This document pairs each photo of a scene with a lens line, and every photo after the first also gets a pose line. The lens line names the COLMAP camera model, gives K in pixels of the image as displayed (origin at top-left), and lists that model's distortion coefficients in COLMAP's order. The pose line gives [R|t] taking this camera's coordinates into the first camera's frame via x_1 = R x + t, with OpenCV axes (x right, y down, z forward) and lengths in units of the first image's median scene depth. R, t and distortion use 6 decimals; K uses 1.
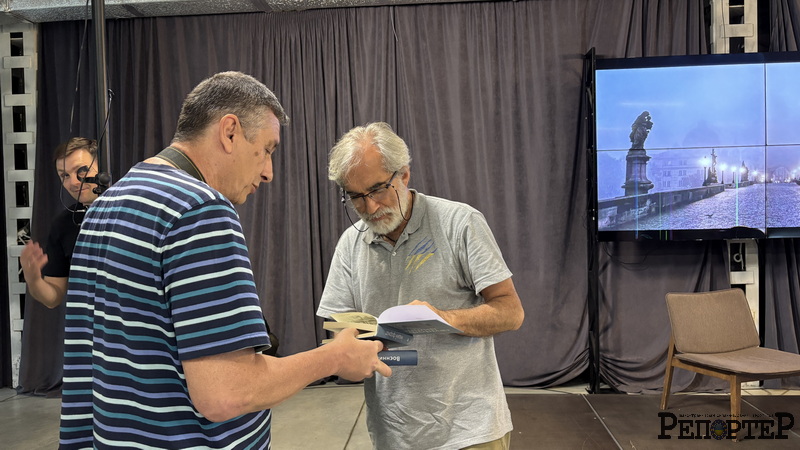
lens RADIAL K [[610.6, 0, 400.0], [0, 610.6, 225.0], [0, 0, 1]] dist [0.004728, -0.000145]
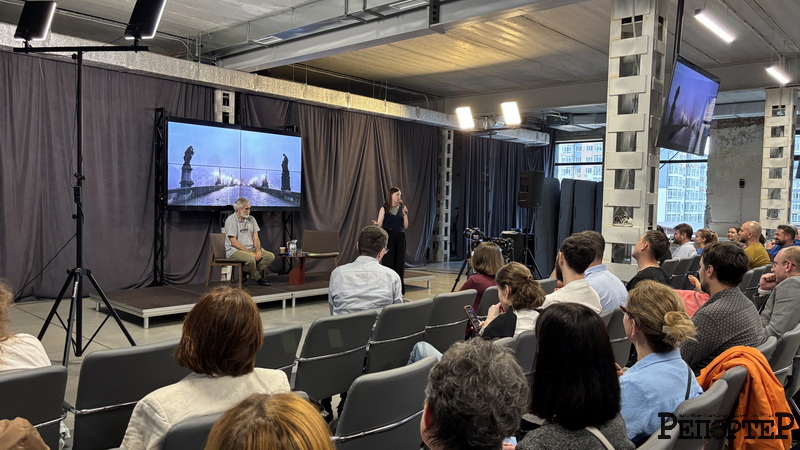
lens RADIAL K [[610.6, 0, 400.0], [0, 610.6, 225.0], [0, 0, 1]] dist [0.004728, -0.000145]
pose [[0.605589, 0.004267, 0.795766, -0.765166], [-0.020270, 0.999744, 0.010065, 0.038197], [-0.795519, -0.022226, 0.605520, -0.750530]]
